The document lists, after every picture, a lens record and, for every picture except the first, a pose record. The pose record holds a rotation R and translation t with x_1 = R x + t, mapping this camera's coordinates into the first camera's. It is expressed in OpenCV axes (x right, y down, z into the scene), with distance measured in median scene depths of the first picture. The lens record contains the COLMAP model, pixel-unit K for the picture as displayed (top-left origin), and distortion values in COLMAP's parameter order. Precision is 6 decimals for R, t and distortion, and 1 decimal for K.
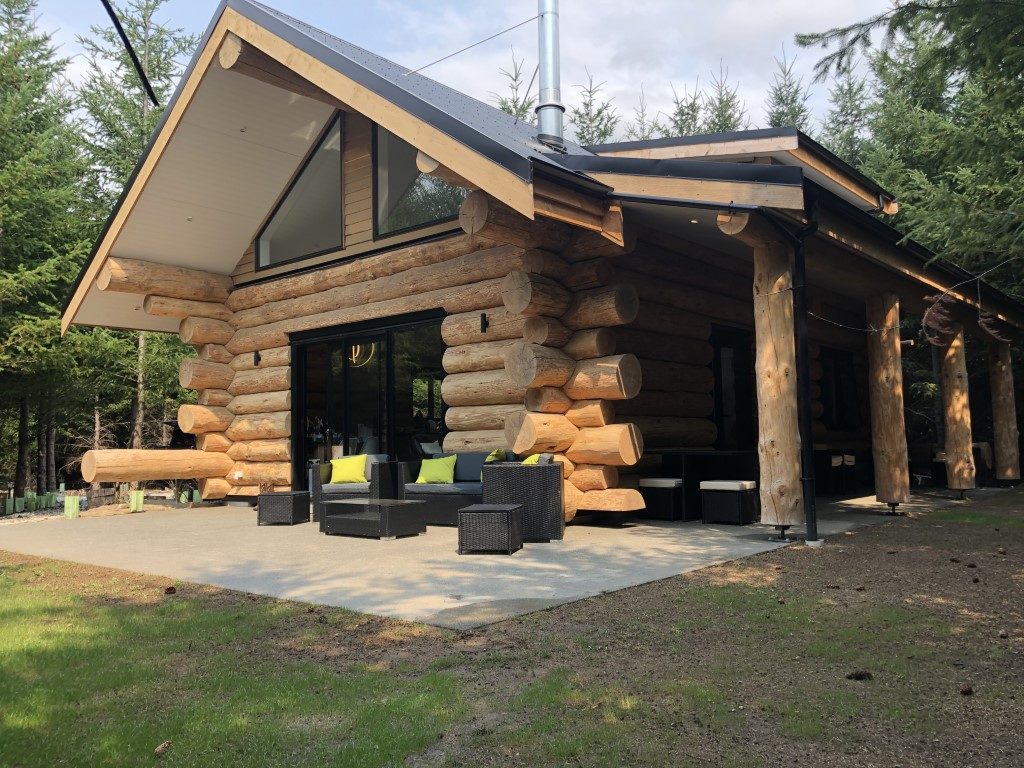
lens RADIAL K [[828.3, 0, 506.1], [0, 828.3, 385.6], [0, 0, 1]] dist [0.046098, -0.042678]
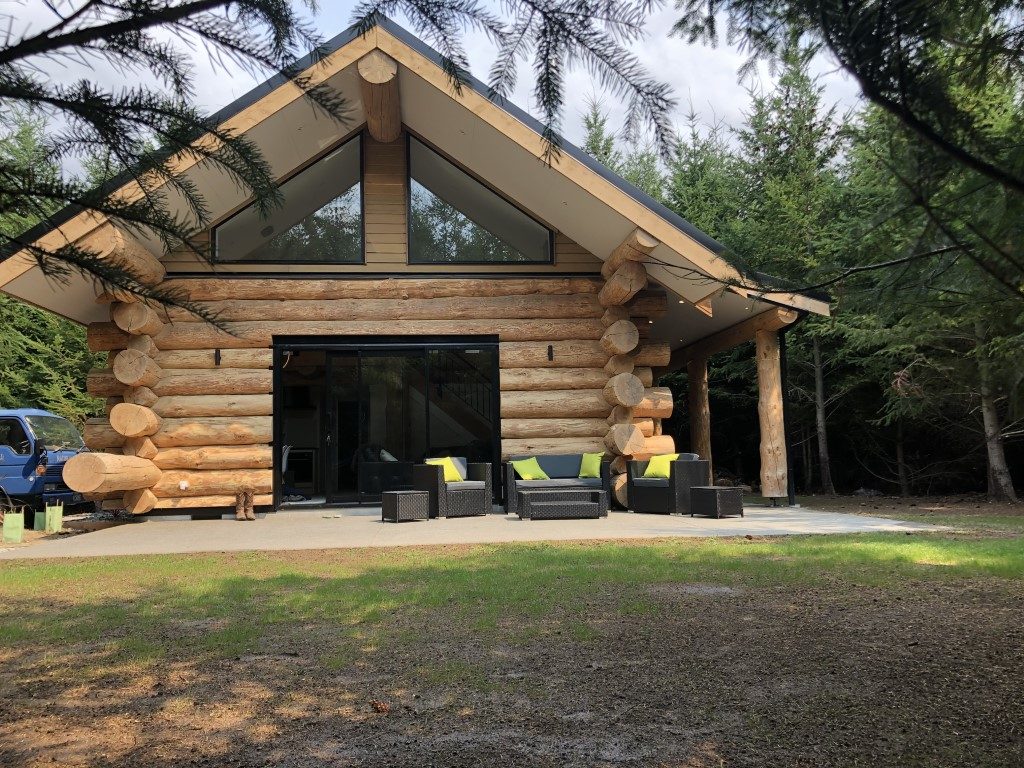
lens RADIAL K [[828.3, 0, 503.6], [0, 828.3, 380.9], [0, 0, 1]] dist [0.046098, -0.042678]
pose [[0.701138, 0.077976, 0.708749, -0.800951], [-0.044249, 0.996845, -0.065899, 0.044045], [-0.711651, 0.014843, 0.702376, 0.137046]]
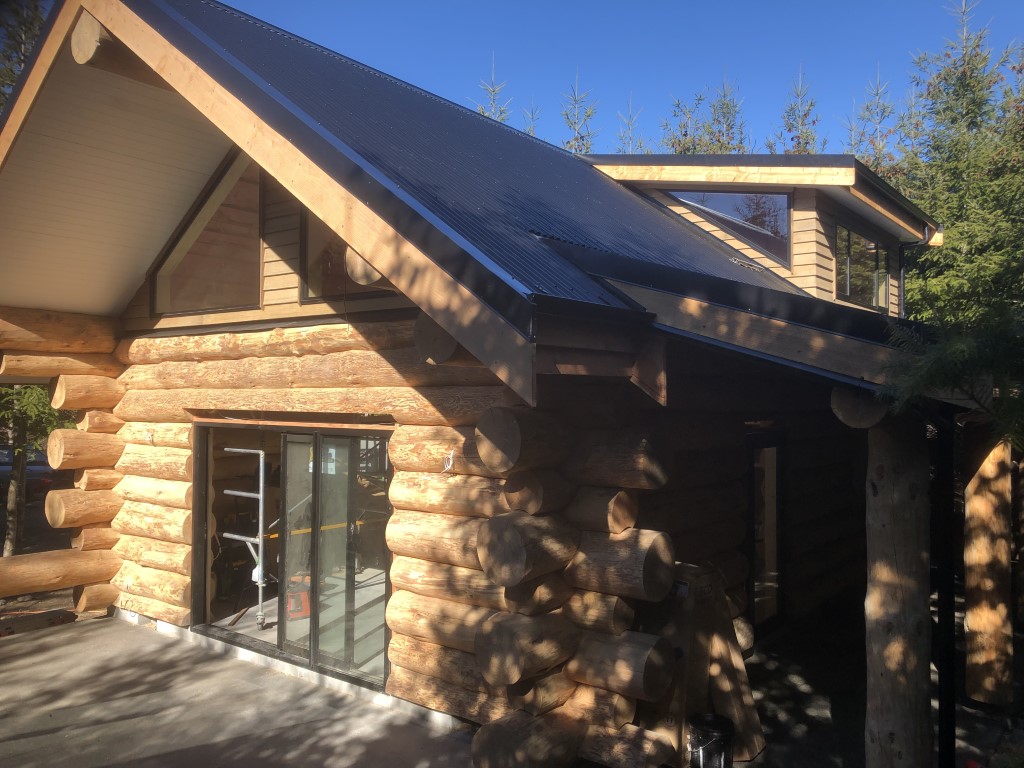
lens RADIAL K [[828.3, 0, 511.5], [0, 828.3, 387.1], [0, 0, 1]] dist [0.046098, -0.042678]
pose [[0.998422, 0.027782, 0.048797, -0.006824], [-0.030630, 0.997810, 0.058622, -0.143272], [-0.047062, -0.060024, 0.997087, 0.242556]]
